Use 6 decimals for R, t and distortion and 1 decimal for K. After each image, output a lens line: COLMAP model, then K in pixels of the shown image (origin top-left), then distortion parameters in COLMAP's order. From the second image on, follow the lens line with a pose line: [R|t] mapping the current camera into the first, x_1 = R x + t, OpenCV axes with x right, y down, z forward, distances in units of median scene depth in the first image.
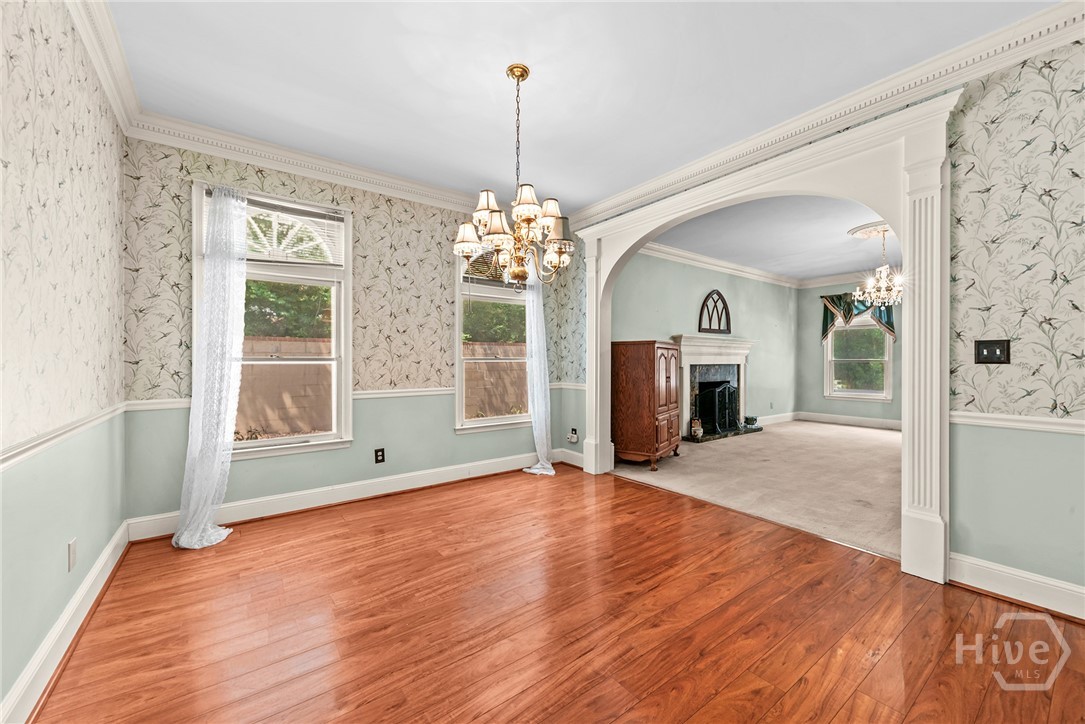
lens RADIAL K [[421.4, 0, 542.5], [0, 421.4, 362.0], [0, 0, 1]] dist [-0.001322, -0.000144]
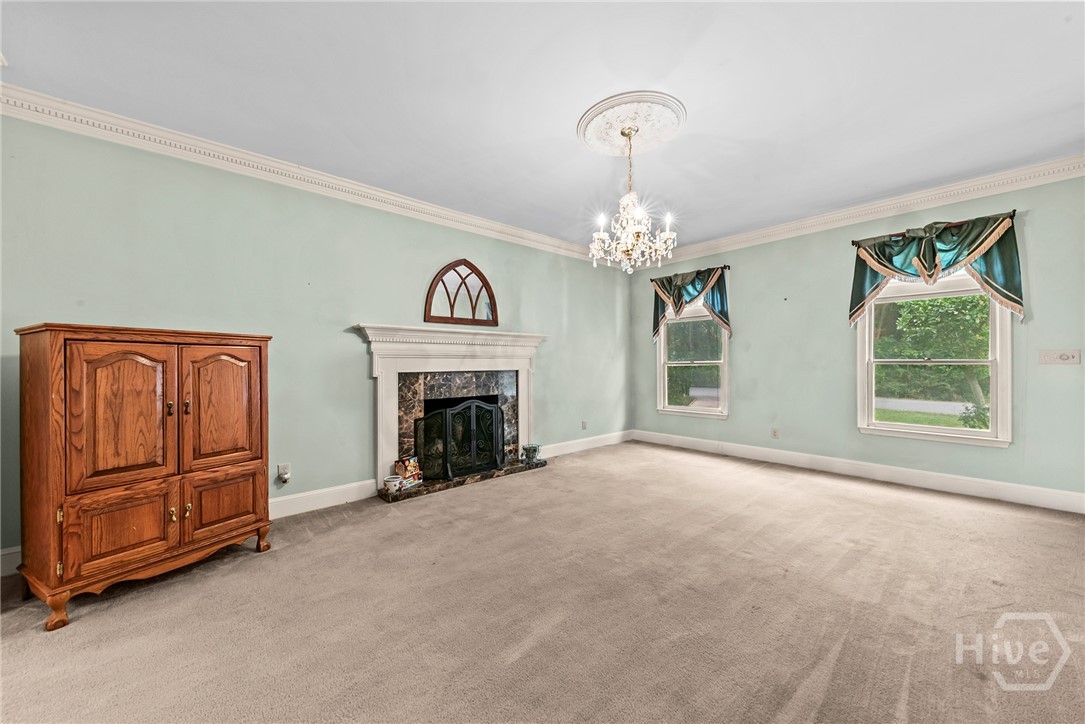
lens RADIAL K [[393.8, 0, 542.5], [0, 393.8, 362.0], [0, 0, 1]] dist [0.000059, -0.000005]
pose [[0.995644, -0.005893, 0.093047, 0.465080], [0.006473, 0.999961, -0.005935, -0.004298], [-0.093009, 0.006512, 0.995644, 0.361482]]
